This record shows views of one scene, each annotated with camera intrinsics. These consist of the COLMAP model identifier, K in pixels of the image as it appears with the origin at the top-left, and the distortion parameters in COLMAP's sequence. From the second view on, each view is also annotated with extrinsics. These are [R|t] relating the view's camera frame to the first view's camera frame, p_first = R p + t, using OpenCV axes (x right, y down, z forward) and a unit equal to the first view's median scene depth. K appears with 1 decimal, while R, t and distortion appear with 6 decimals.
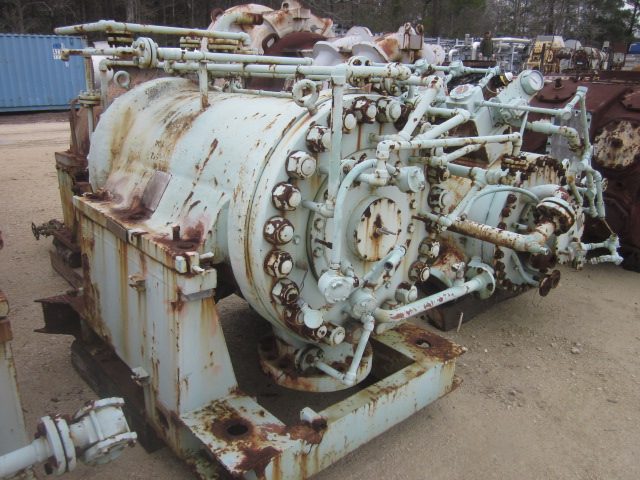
lens RADIAL K [[531.2, 0, 317.6], [0, 531.2, 239.7], [0, 0, 1]] dist [-0.043194, 0.015214]
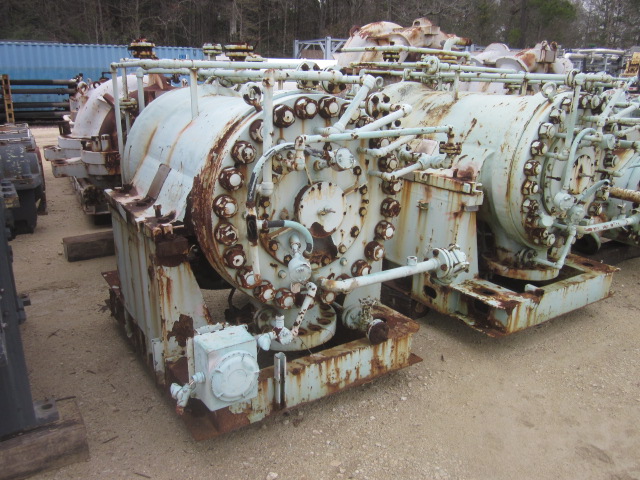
lens RADIAL K [[531.2, 0, 321.5], [0, 531.2, 240.9], [0, 0, 1]] dist [-0.043194, 0.015214]
pose [[0.991697, 0.038784, -0.122611, -0.455874], [-0.040718, 0.999082, -0.013307, 0.232796], [0.121983, 0.018189, 0.992366, -0.679785]]
